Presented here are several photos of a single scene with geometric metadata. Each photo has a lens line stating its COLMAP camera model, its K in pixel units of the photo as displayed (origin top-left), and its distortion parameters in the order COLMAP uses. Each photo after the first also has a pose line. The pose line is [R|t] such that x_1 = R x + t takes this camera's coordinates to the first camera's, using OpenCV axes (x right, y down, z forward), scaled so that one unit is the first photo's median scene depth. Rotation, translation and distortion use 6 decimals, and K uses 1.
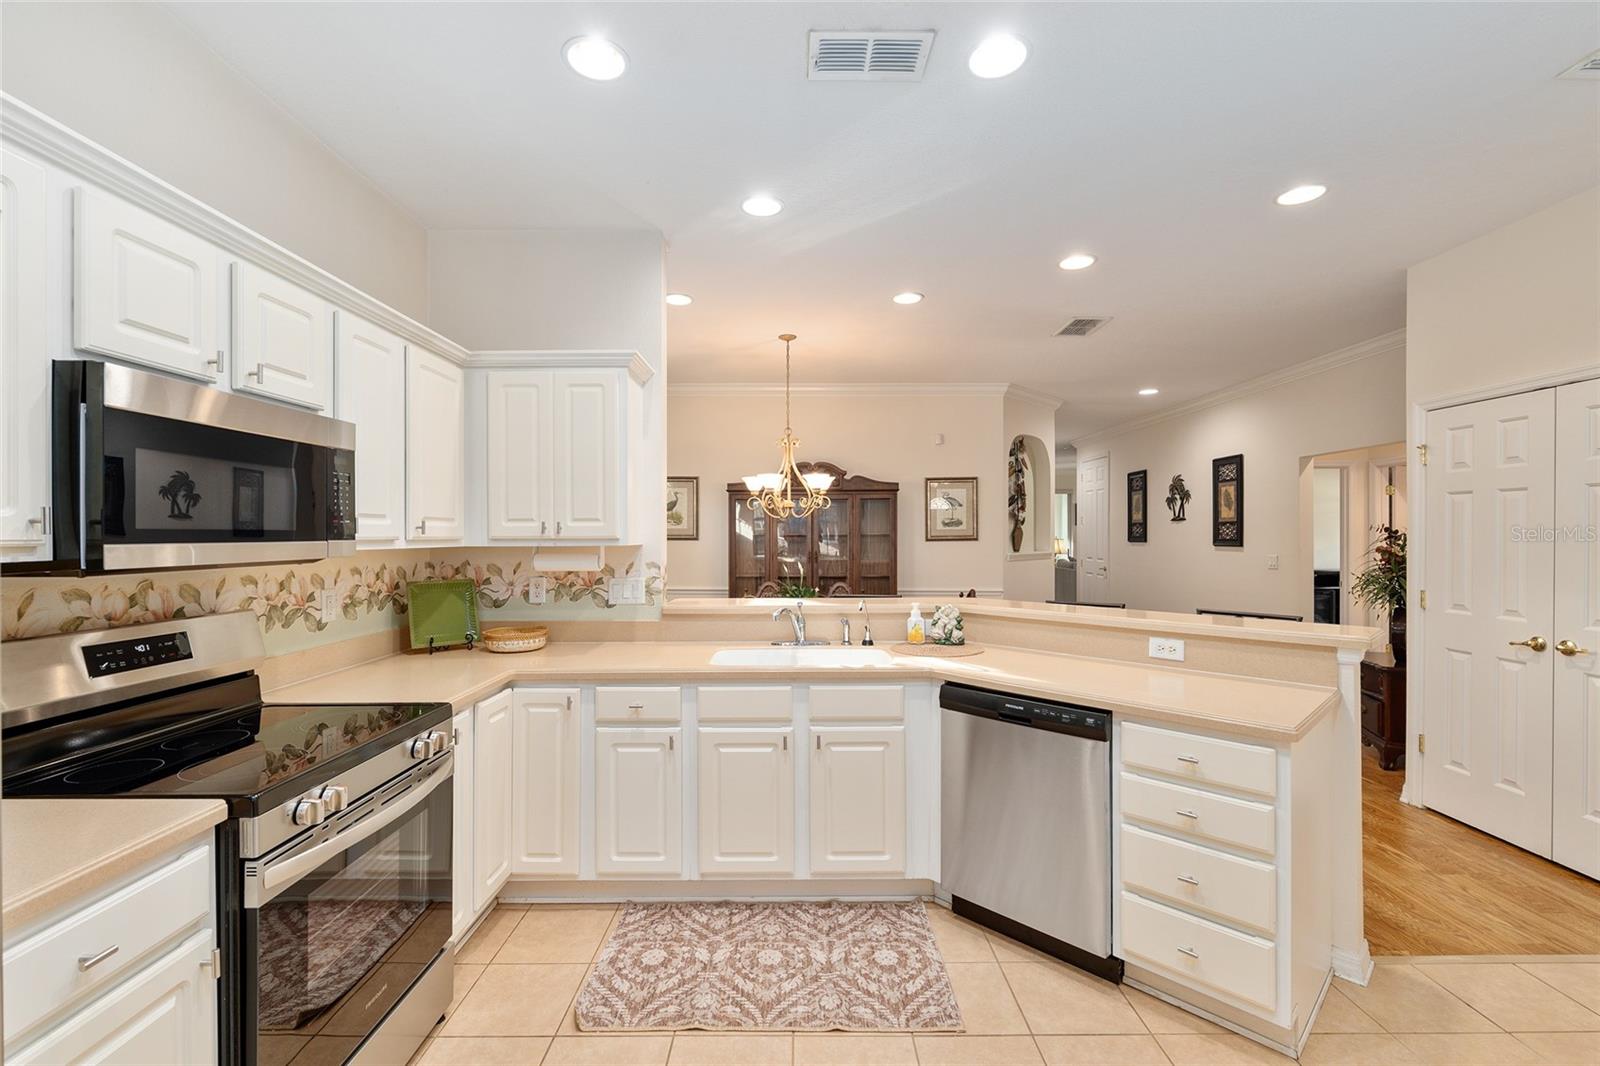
lens RADIAL K [[695.4, 0, 802.0], [0, 695.4, 538.4], [0, 0, 1]] dist [0.003086, 0.000109]
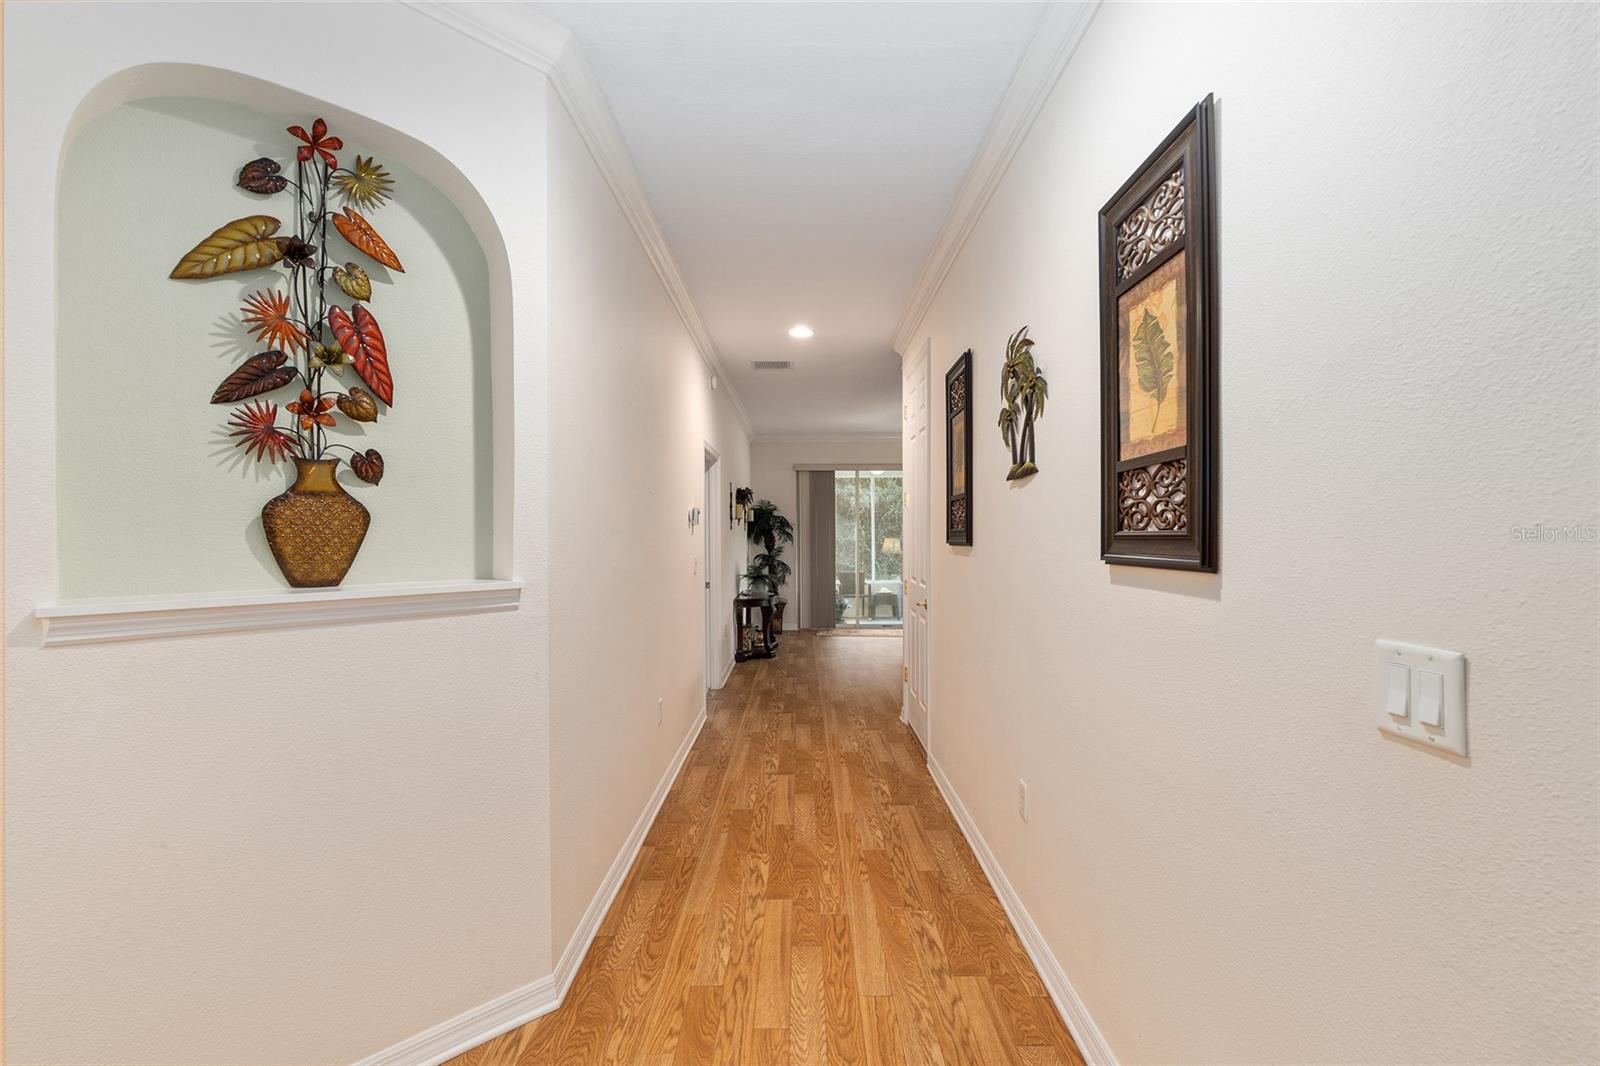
lens RADIAL K [[695.4, 0, 799.2], [0, 695.4, 536.2], [0, 0, 1]] dist [0.003086, 0.000109]
pose [[0.999995, 0.002670, -0.001426, 0.493501], [-0.002674, 0.999992, -0.002851, 0.002368], [0.001419, 0.002855, 0.999995, 0.769200]]
